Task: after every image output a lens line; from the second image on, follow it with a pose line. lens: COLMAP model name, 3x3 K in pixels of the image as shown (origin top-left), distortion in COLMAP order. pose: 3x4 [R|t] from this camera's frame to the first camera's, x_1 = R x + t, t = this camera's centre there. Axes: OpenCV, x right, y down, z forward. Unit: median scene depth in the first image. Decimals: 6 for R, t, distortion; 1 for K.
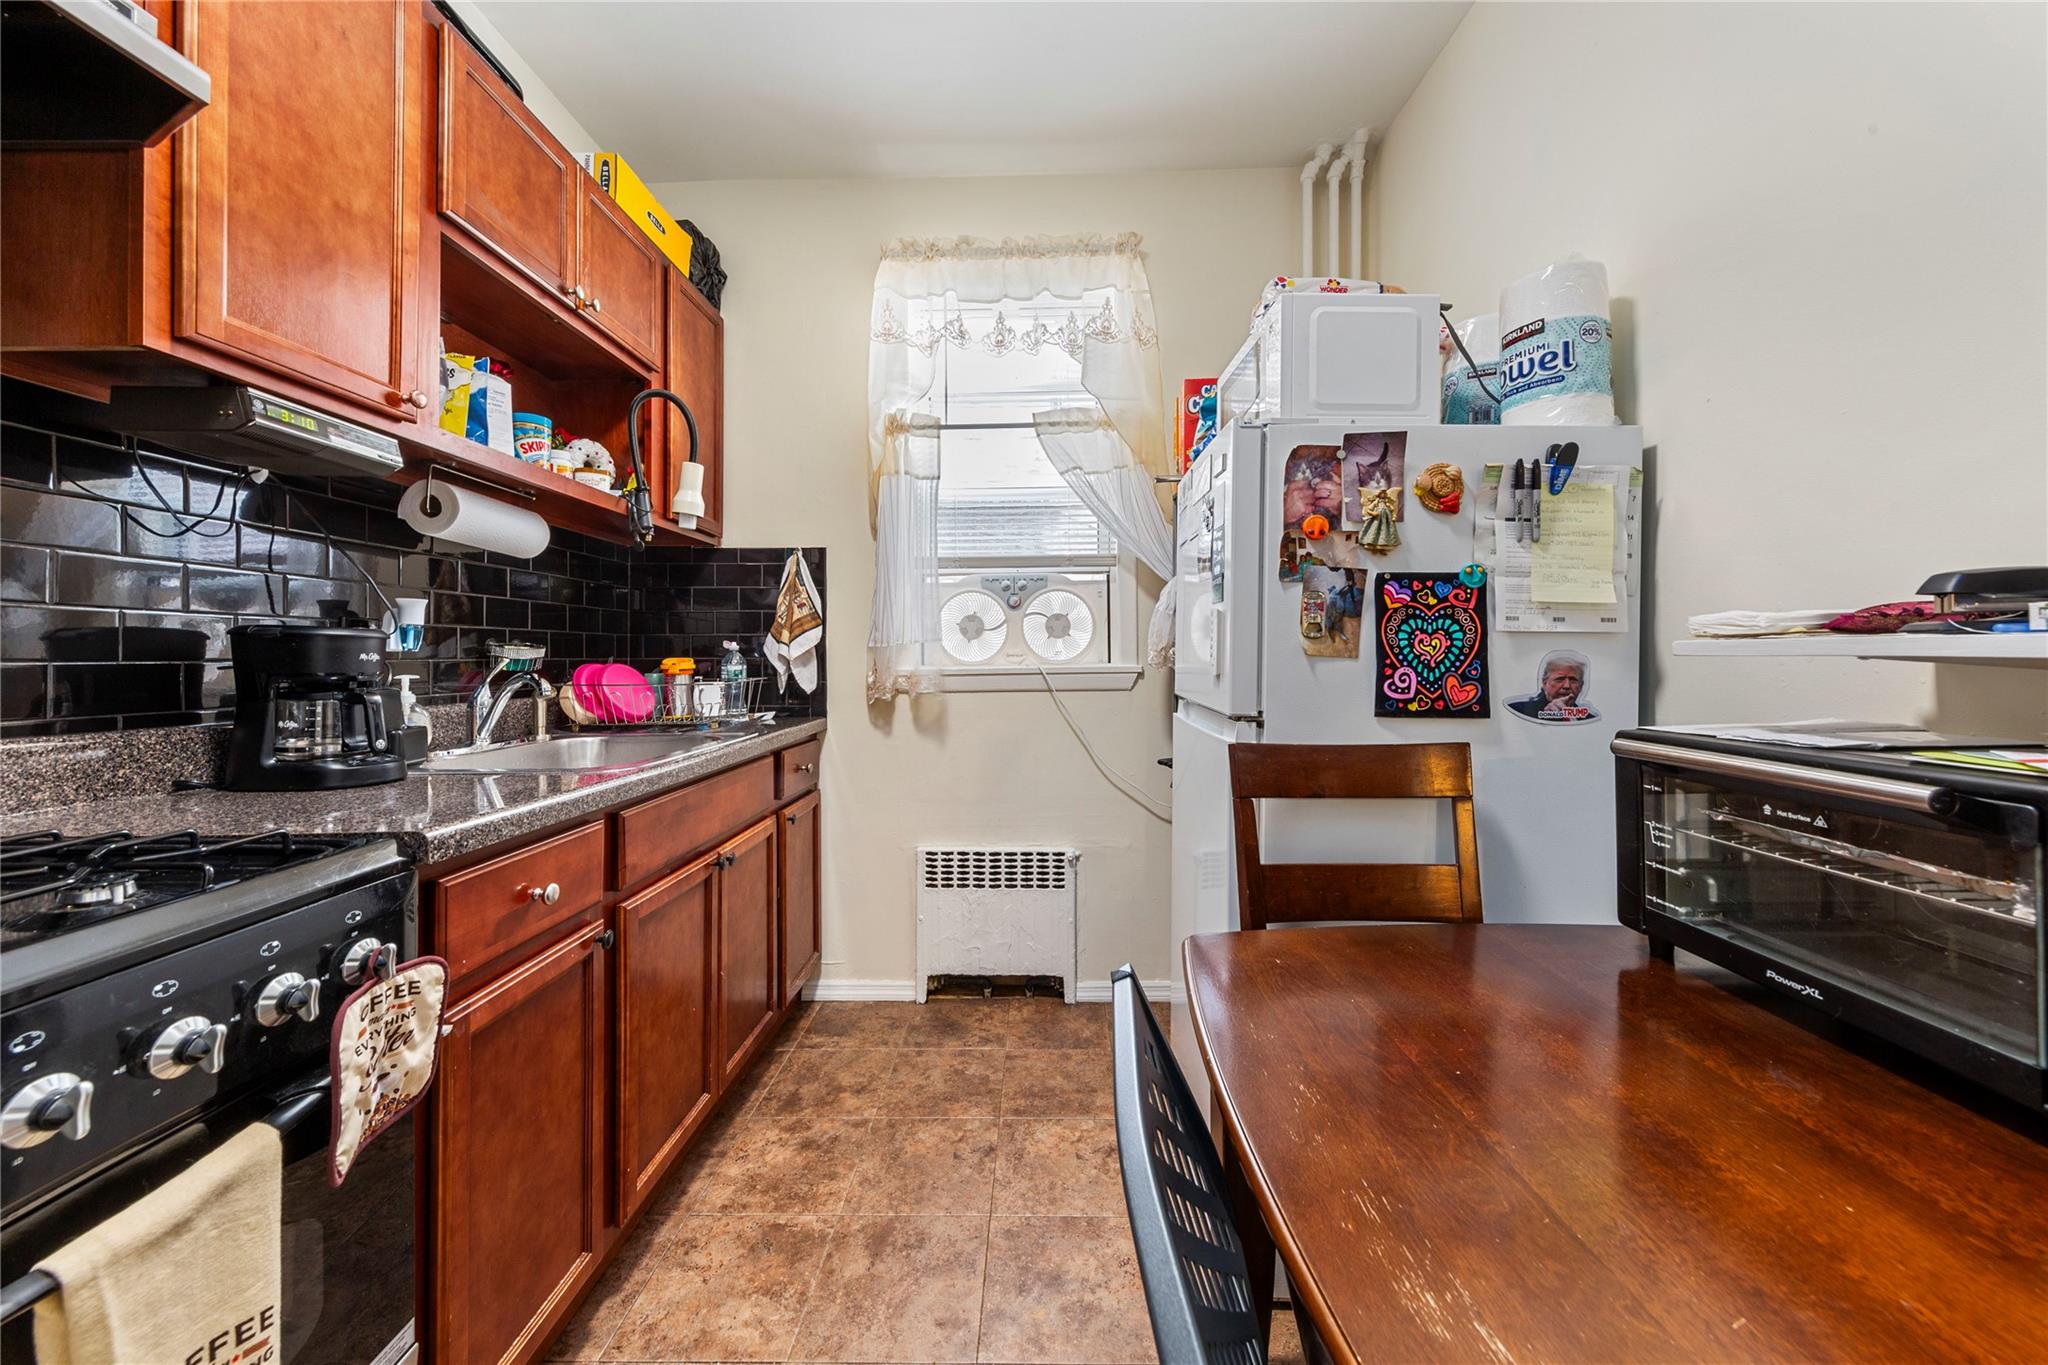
lens RADIAL K [[707.8, 0, 1025.1], [0, 707.8, 646.4], [0, 0, 1]] dist [-0.000346, -0.000258]
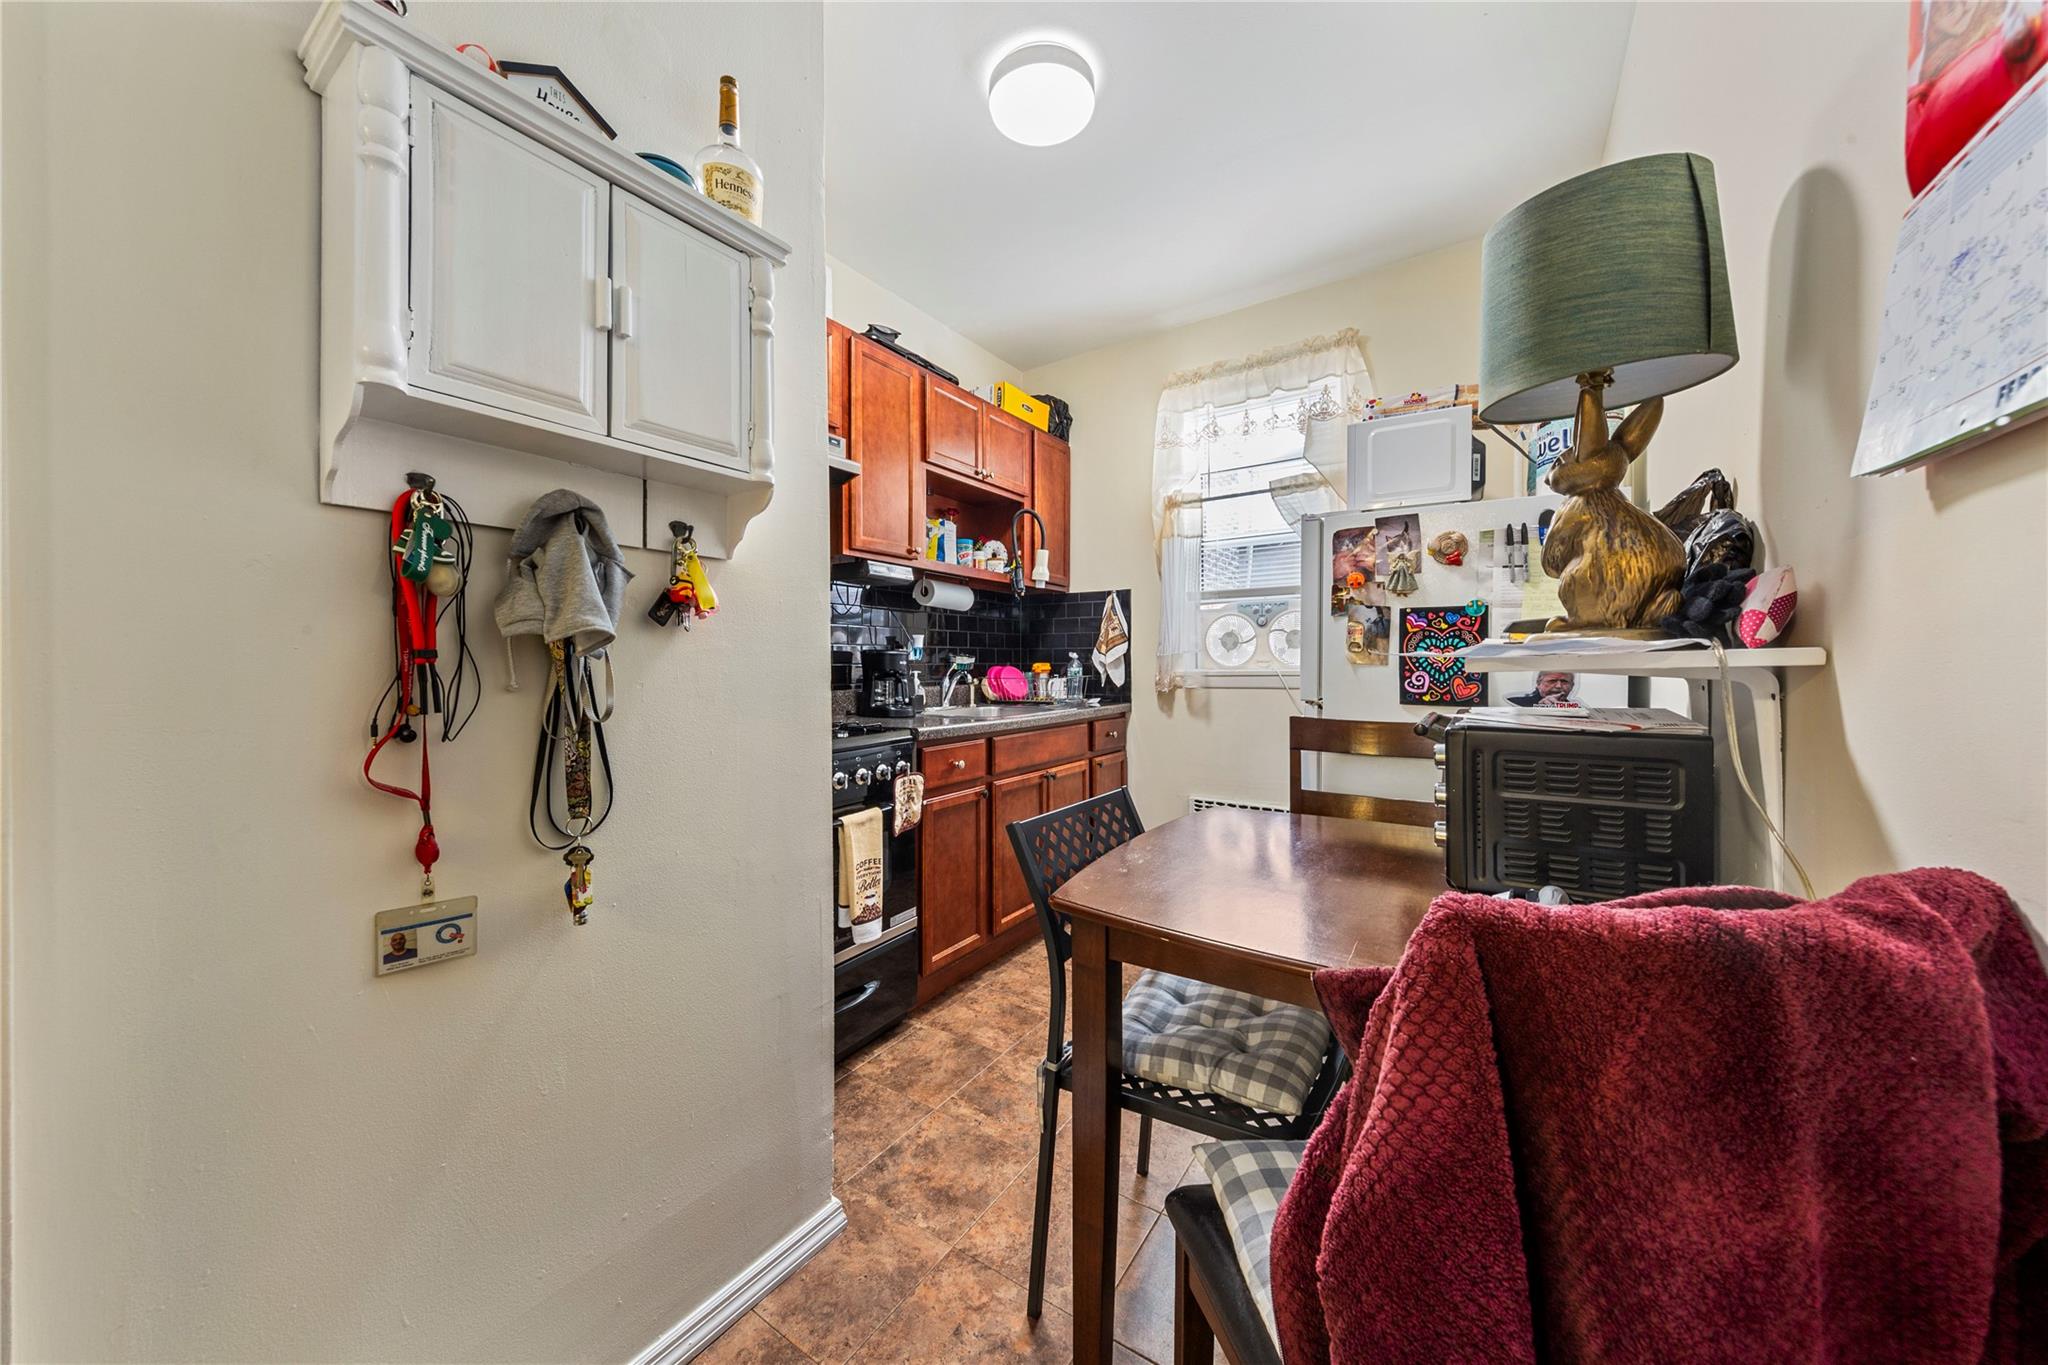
lens RADIAL K [[707.8, 0, 1025.1], [0, 707.8, 646.4], [0, 0, 1]] dist [-0.000346, -0.000258]
pose [[0.836036, -0.010256, -0.548579, 0.563289], [0.007127, 0.999944, -0.007832, -0.014706], [0.548629, 0.002638, 0.836062, -0.596027]]
